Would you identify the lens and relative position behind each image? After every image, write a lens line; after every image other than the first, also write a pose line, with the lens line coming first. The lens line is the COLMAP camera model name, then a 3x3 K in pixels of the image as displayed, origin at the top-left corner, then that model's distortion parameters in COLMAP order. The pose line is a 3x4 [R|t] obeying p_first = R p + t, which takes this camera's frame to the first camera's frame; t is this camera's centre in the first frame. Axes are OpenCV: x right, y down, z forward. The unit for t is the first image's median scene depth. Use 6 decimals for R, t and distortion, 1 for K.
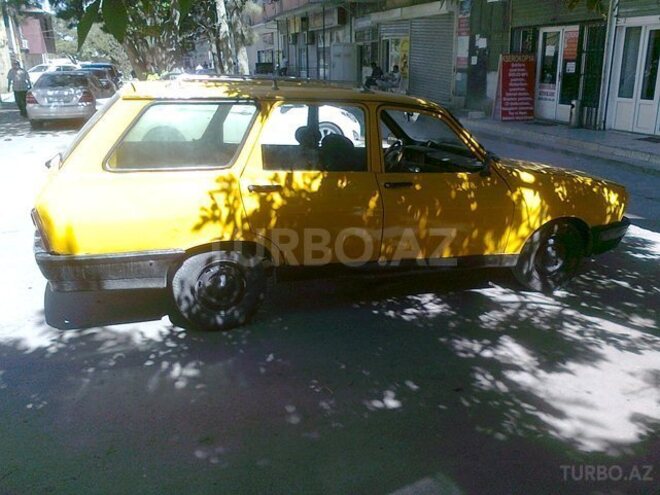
lens RADIAL K [[609.8, 0, 330.0], [0, 609.8, 247.5], [0, 0, 1]] dist [0.025111, -0.087620]
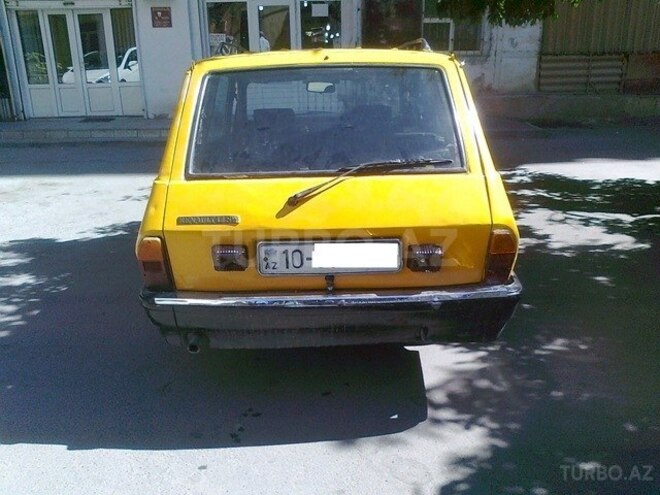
lens RADIAL K [[609.8, 0, 330.0], [0, 609.8, 247.5], [0, 0, 1]] dist [0.025111, -0.087620]
pose [[0.319630, -0.302328, 0.898017, -0.303623], [0.294826, 0.932420, 0.208973, -0.063882], [-0.900508, 0.197965, 0.387163, 0.238202]]
